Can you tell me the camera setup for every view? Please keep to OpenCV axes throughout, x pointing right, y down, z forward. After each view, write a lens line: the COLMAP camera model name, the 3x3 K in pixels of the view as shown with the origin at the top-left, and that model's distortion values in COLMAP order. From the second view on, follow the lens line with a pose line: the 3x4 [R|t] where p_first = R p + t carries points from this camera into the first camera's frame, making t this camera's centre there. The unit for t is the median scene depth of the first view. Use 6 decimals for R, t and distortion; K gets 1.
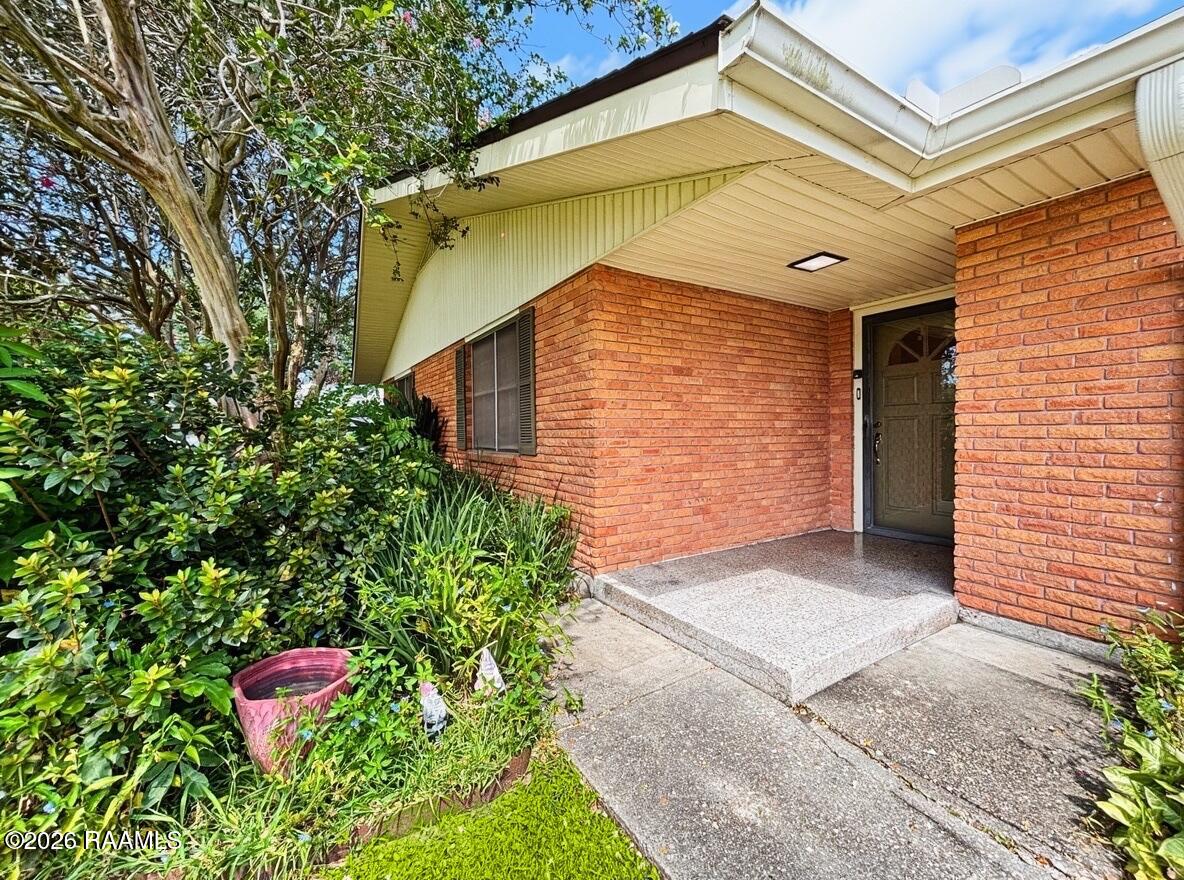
lens RADIAL K [[472.7, 0, 589.8], [0, 472.7, 438.6], [0, 0, 1]] dist [-0.000406, -0.000065]
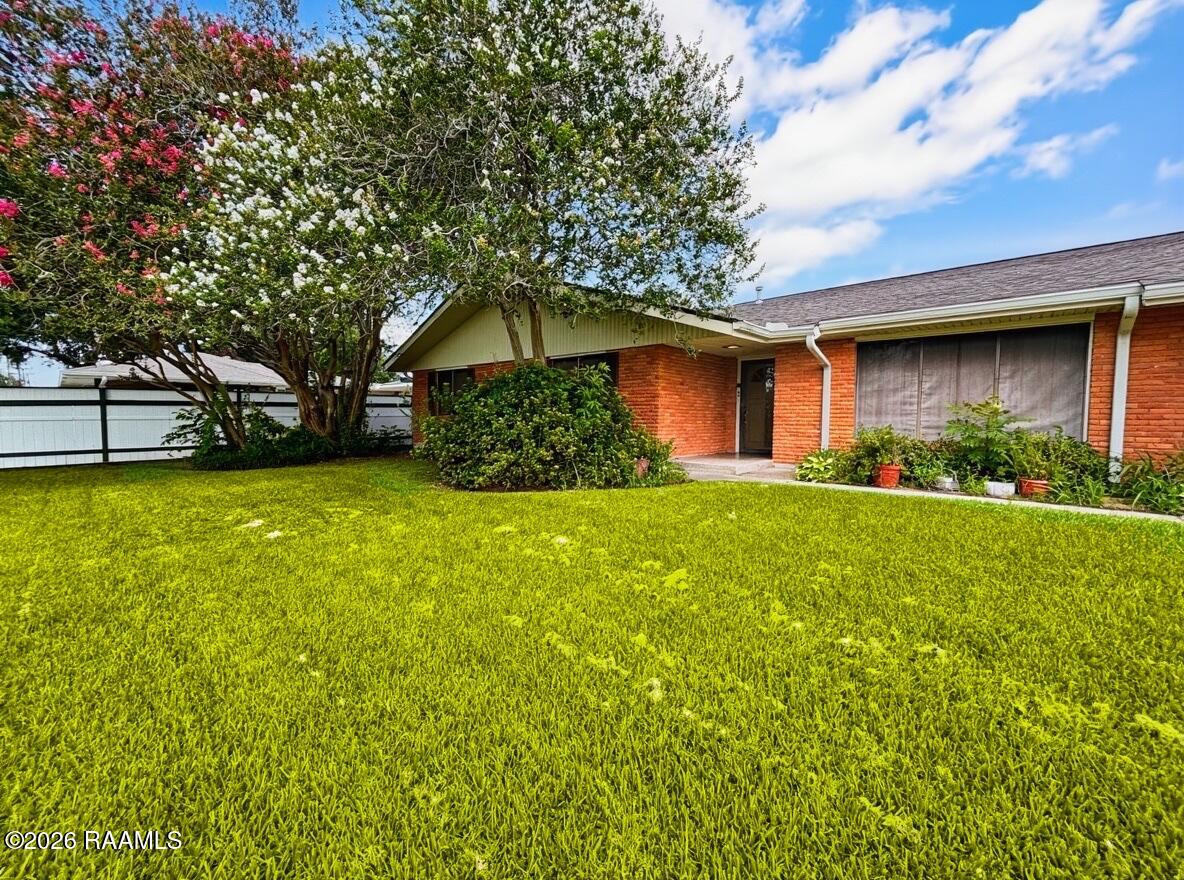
lens RADIAL K [[472.7, 0, 589.8], [0, 472.7, 438.6], [0, 0, 1]] dist [-0.000406, -0.000065]
pose [[0.951983, -0.011415, 0.305936, -1.147006], [0.000078, 0.999314, 0.037043, 0.060597], [-0.306149, -0.035241, 0.951331, -1.373676]]
